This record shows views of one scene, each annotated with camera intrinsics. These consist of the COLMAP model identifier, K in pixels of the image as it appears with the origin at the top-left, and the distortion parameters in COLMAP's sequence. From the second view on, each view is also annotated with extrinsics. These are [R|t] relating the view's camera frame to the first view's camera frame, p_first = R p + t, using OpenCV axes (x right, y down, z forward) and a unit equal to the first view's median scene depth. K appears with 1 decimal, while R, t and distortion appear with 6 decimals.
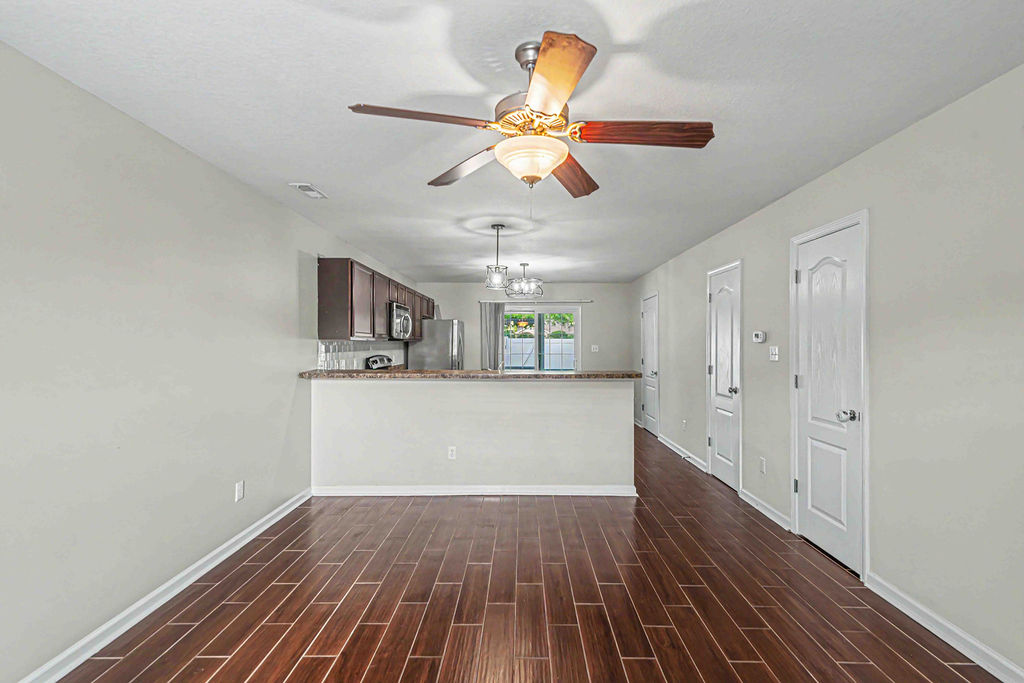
lens RADIAL K [[462.3, 0, 516.9], [0, 462.3, 330.2], [0, 0, 1]] dist [0.002556, 0.000796]
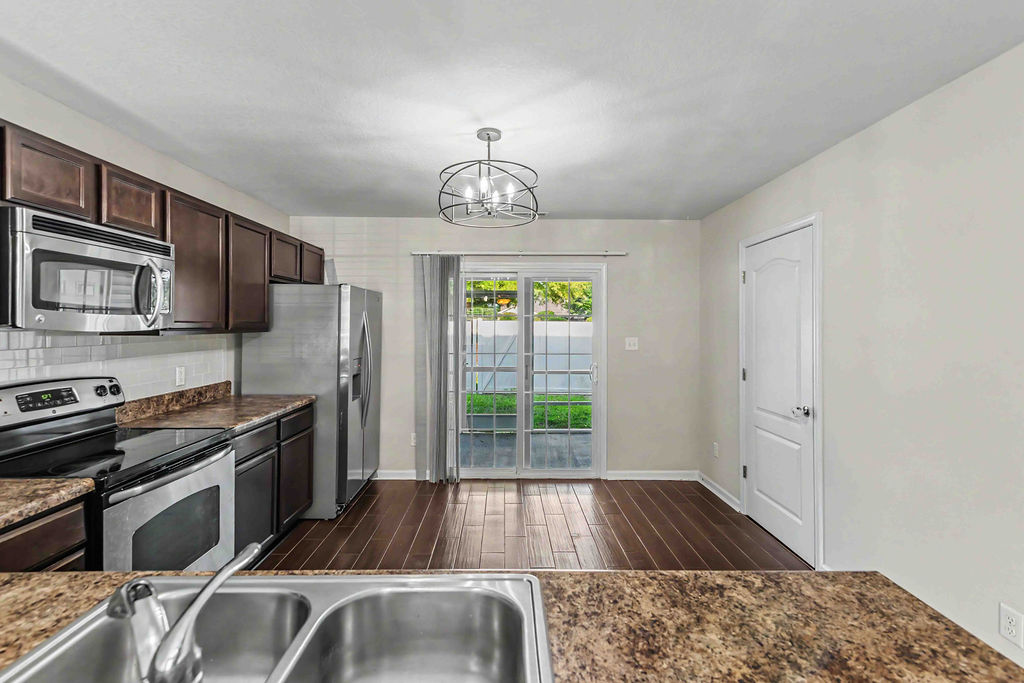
lens RADIAL K [[464.3, 0, 511.3], [0, 464.3, 312.7], [0, 0, 1]] dist [0.000871, 0.000211]
pose [[0.999835, 0.004578, 0.017560, 0.029000], [-0.004668, 0.999976, 0.005054, 0.001976], [-0.017537, -0.005135, 0.999833, 0.632844]]
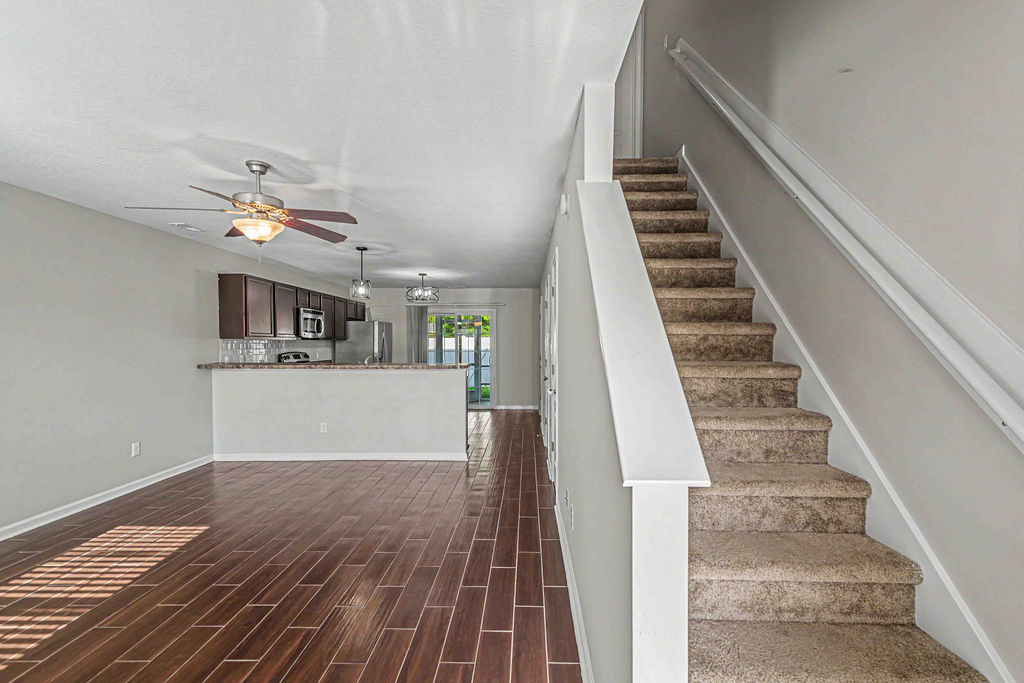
lens RADIAL K [[468.8, 0, 529.4], [0, 468.8, 341.7], [0, 0, 1]] dist [0.001106, 0.000493]
pose [[0.999980, -0.001952, 0.005943, 0.285251], [0.001784, 0.999606, 0.028025, -0.004521], [-0.005996, -0.028014, 0.999590, -0.198105]]
